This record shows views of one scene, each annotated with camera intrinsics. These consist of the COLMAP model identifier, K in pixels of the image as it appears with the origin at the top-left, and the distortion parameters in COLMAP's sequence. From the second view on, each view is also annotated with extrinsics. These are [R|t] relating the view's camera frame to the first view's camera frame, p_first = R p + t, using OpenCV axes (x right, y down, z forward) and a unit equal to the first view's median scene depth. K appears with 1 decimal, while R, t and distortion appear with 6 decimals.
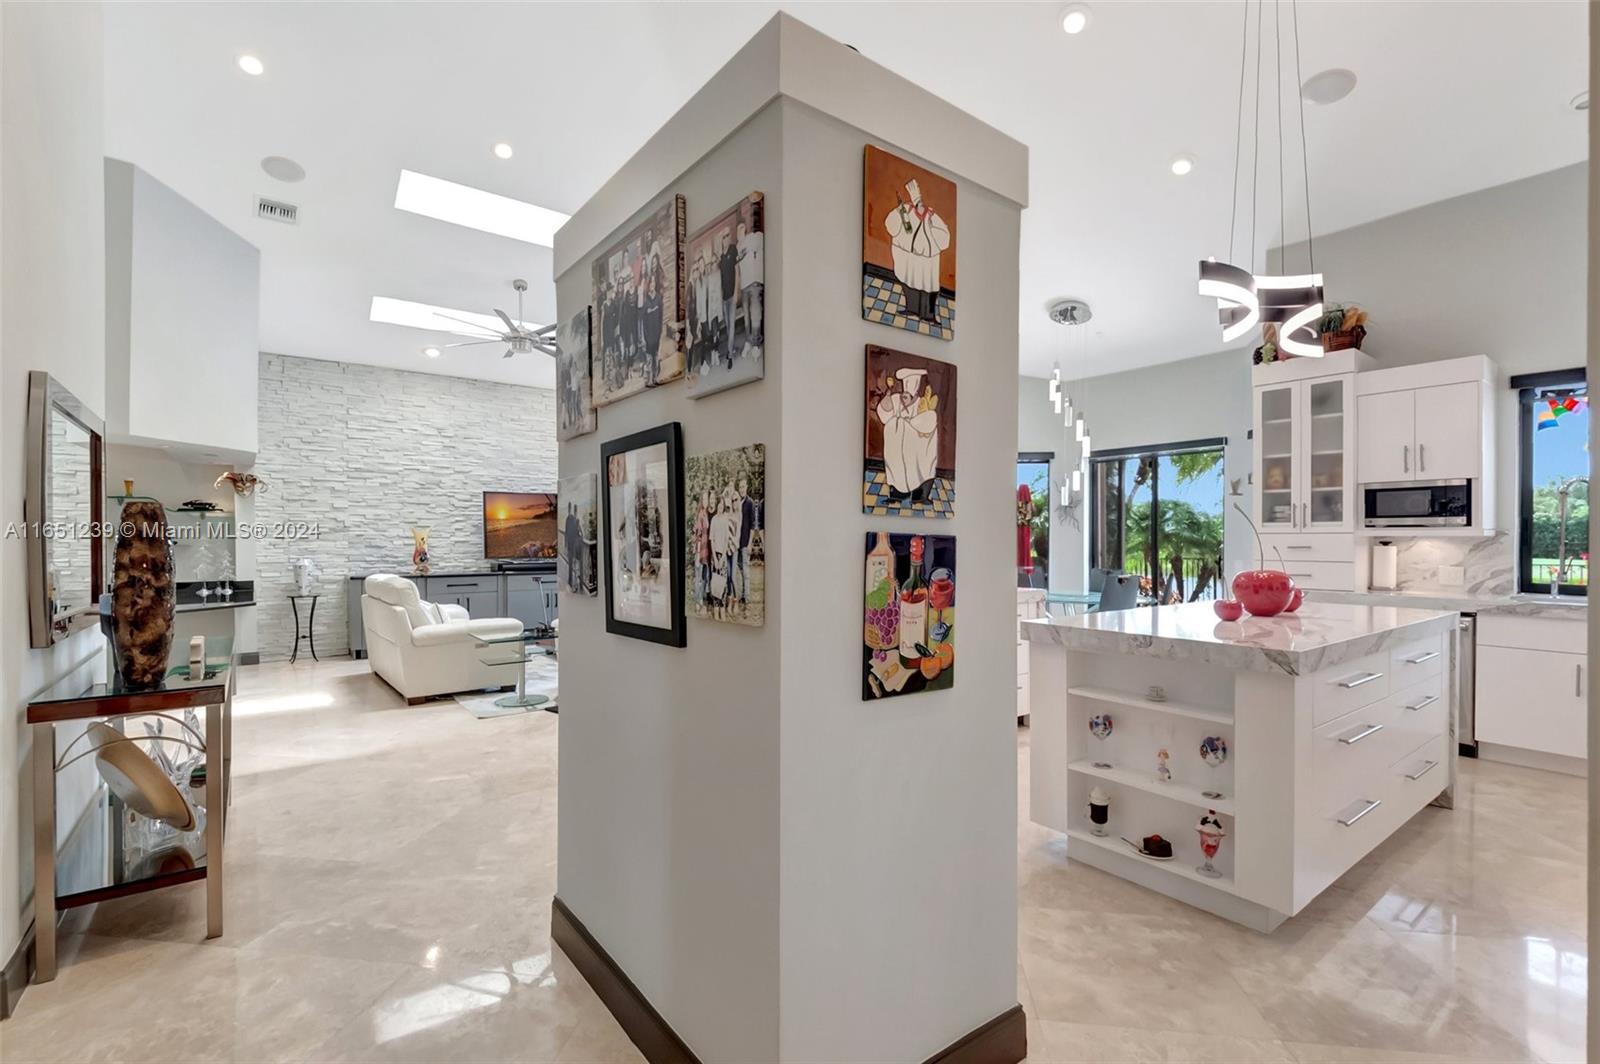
lens RADIAL K [[708.9, 0, 799.2], [0, 708.9, 535.1], [0, 0, 1]] dist [0.022012, -0.020685]
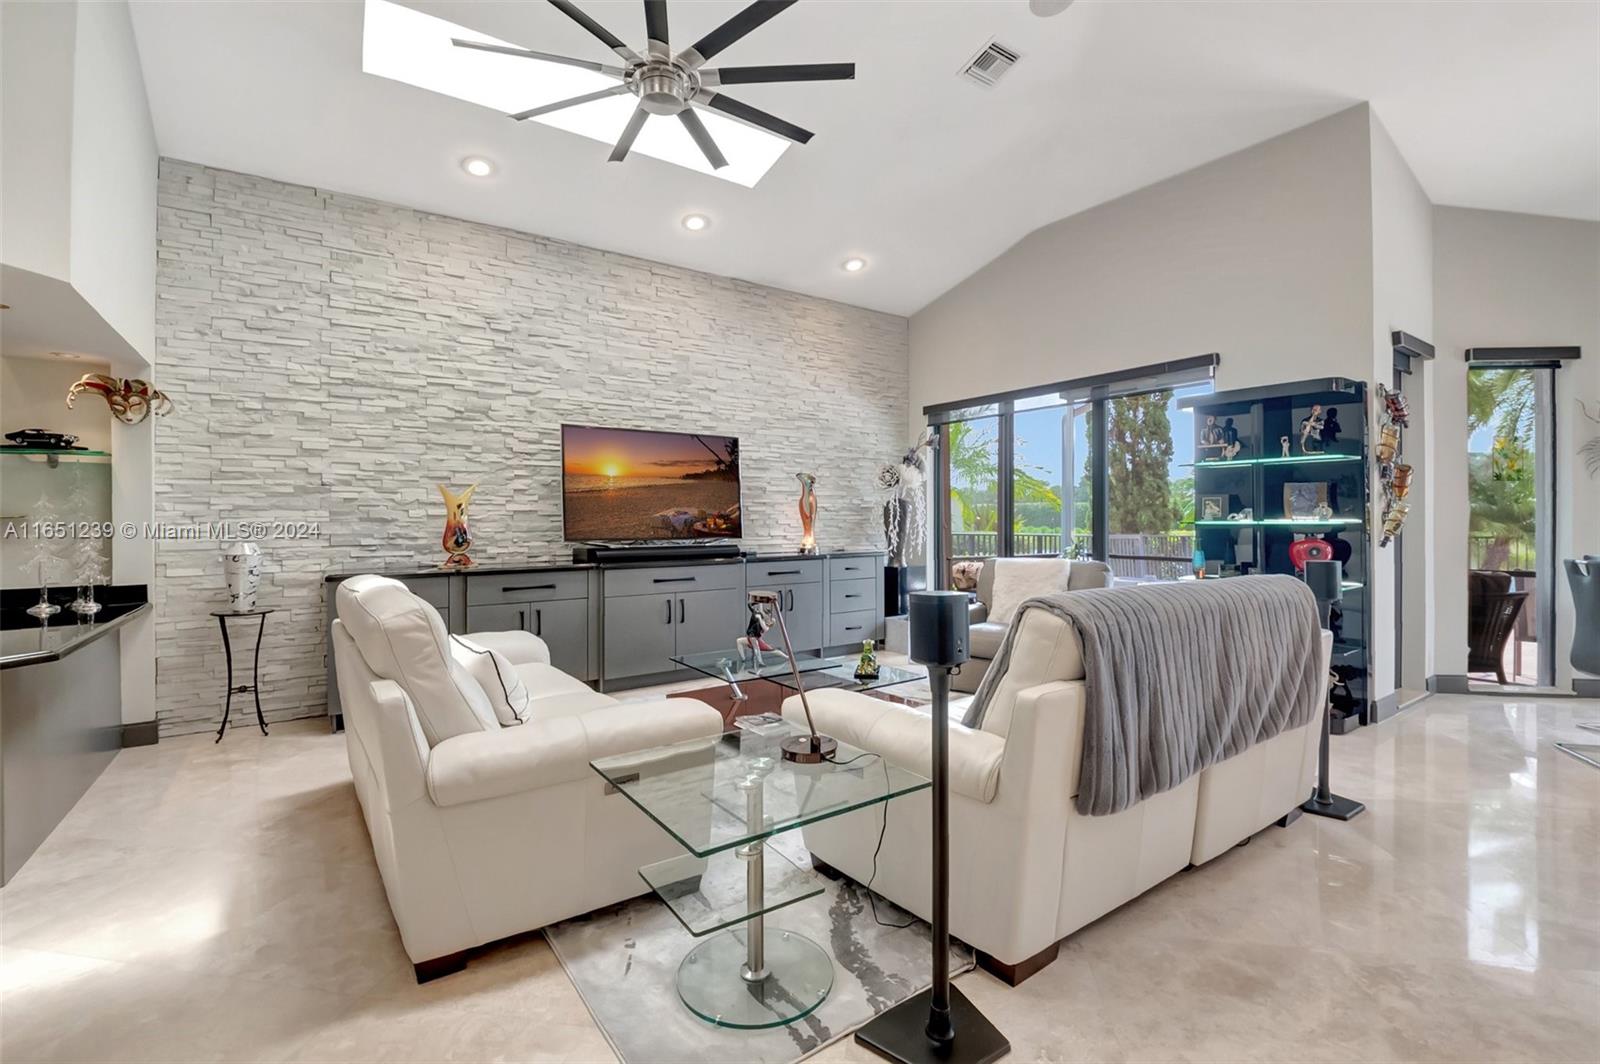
lens RADIAL K [[703.7, 0, 804.2], [0, 703.7, 506.9], [0, 0, 1]] dist [0.001309, -0.018892]
pose [[0.999510, -0.003626, -0.031095, -0.339952], [0.003355, 0.999956, -0.008746, 0.016779], [0.031125, 0.008637, 0.999478, 0.643631]]
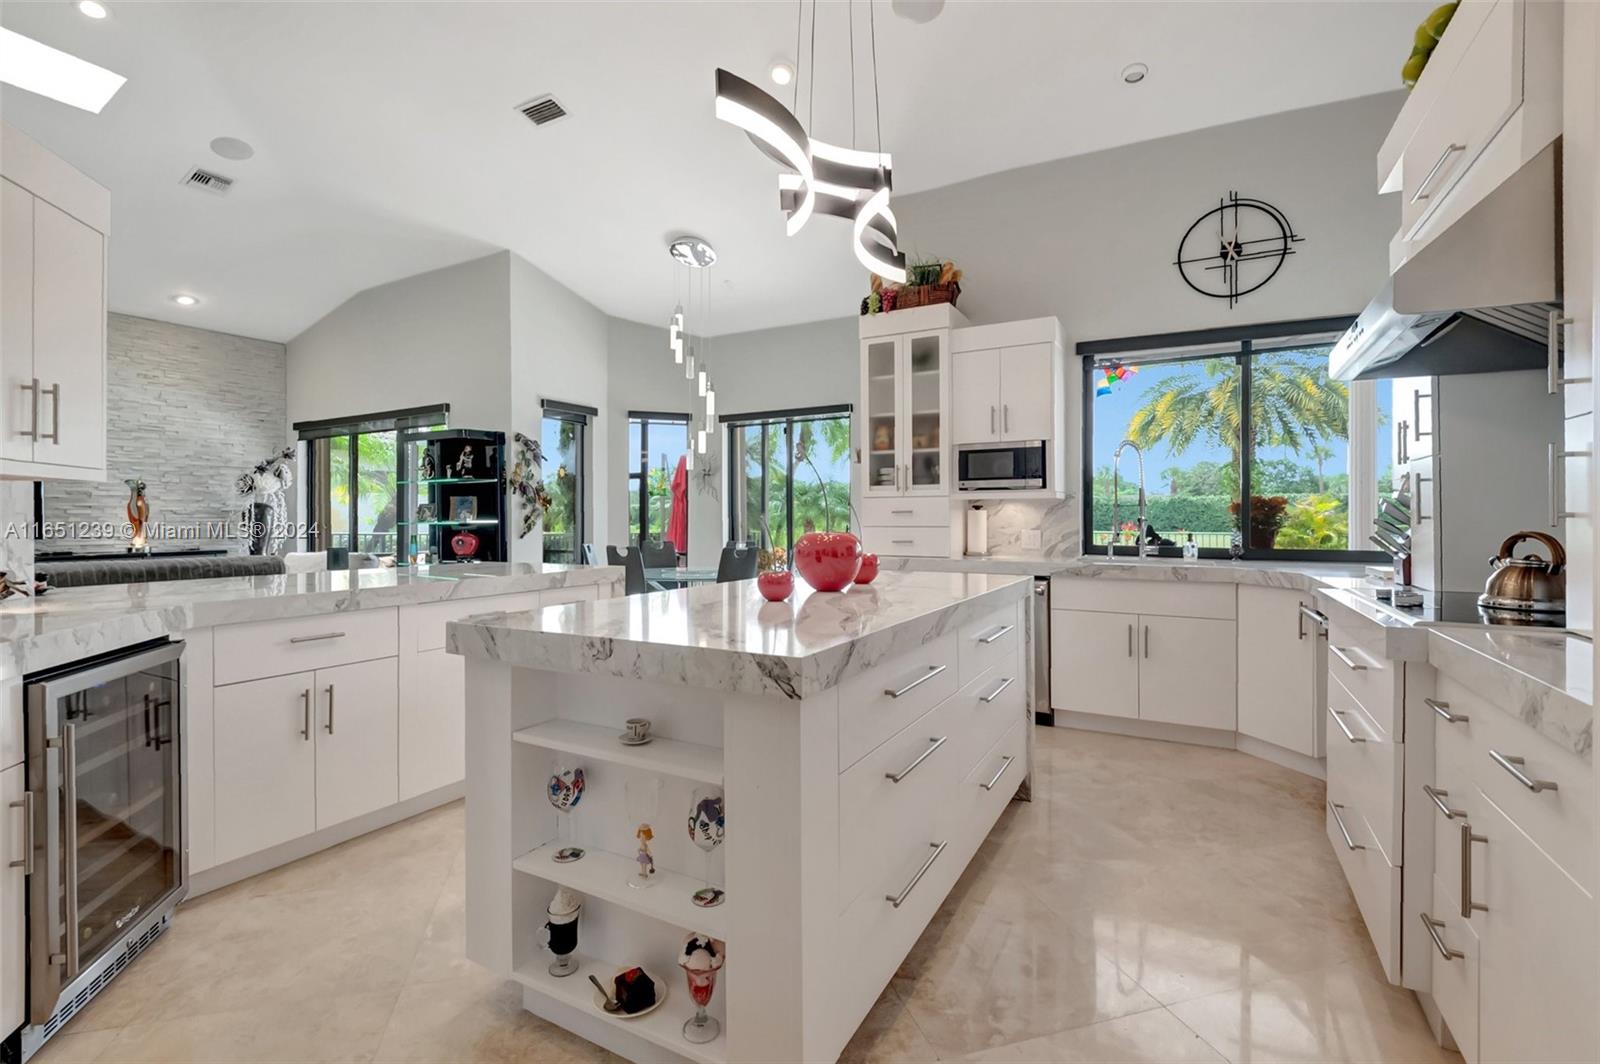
lens RADIAL K [[729.1, 0, 778.2], [0, 729.1, 503.1], [0, 0, 1]] dist [0.001847, -0.000028]
pose [[0.920717, 0.002300, 0.390225, 0.146875], [0.002887, 0.999915, -0.012706, 0.014170], [-0.390221, 0.012825, 0.920632, 0.150525]]
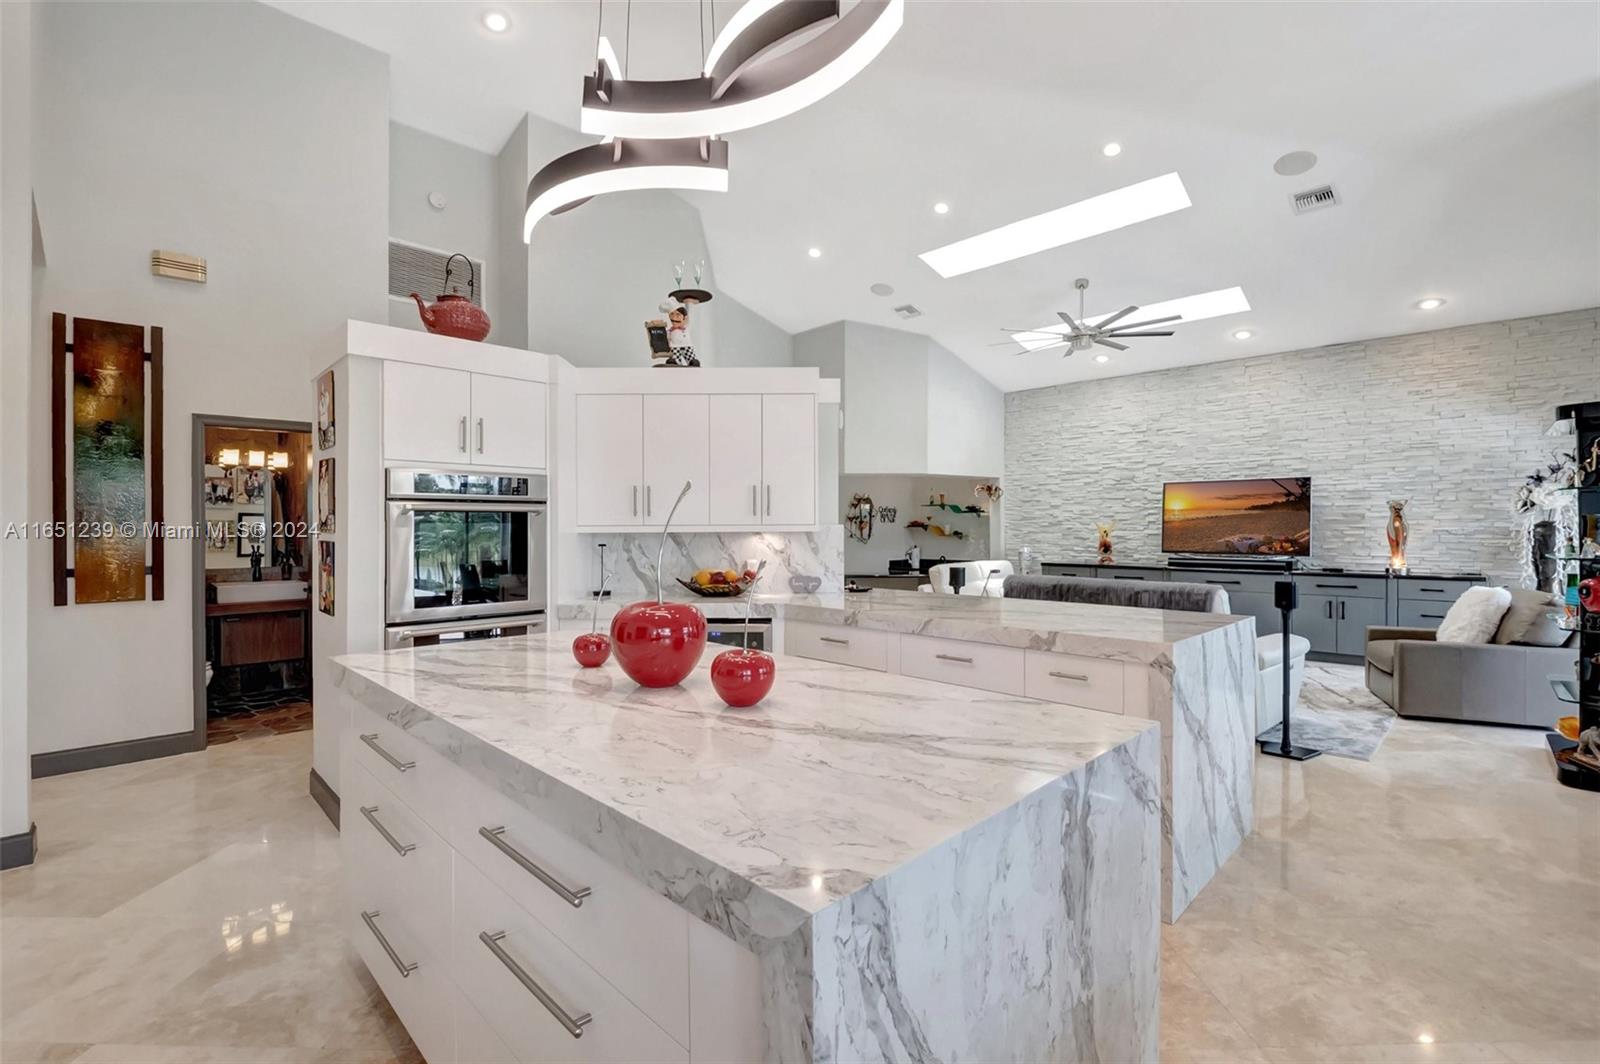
lens RADIAL K [[708.9, 0, 799.2], [0, 708.9, 535.1], [0, 0, 1]] dist [0.022012, -0.020685]
pose [[0.137867, 0.008847, -0.990411, 0.680606], [0.006928, 0.999927, 0.009896, -0.004305], [0.990426, -0.008226, 0.137796, 0.546684]]
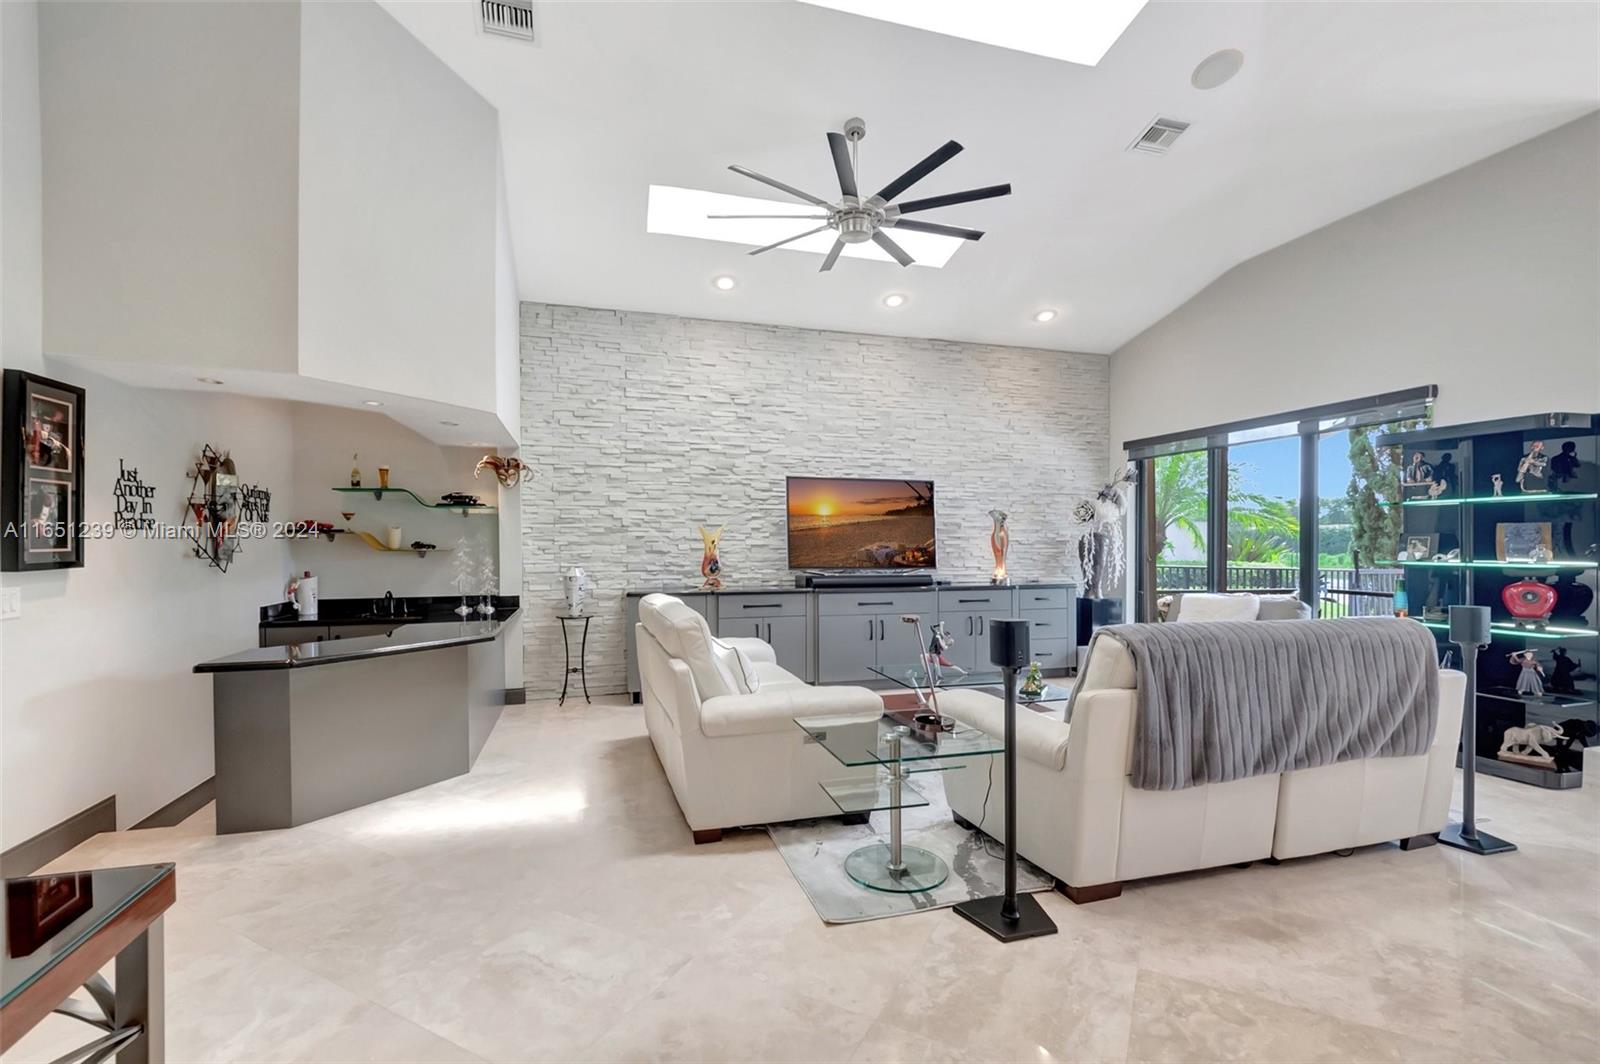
lens RADIAL K [[708.9, 0, 799.2], [0, 708.9, 535.1], [0, 0, 1]] dist [0.022012, -0.020685]
pose [[0.936239, -0.001276, -0.351361, -0.264706], [0.000641, 0.999998, -0.001924, -0.000403], [0.351363, 0.001576, 0.936238, 0.486448]]
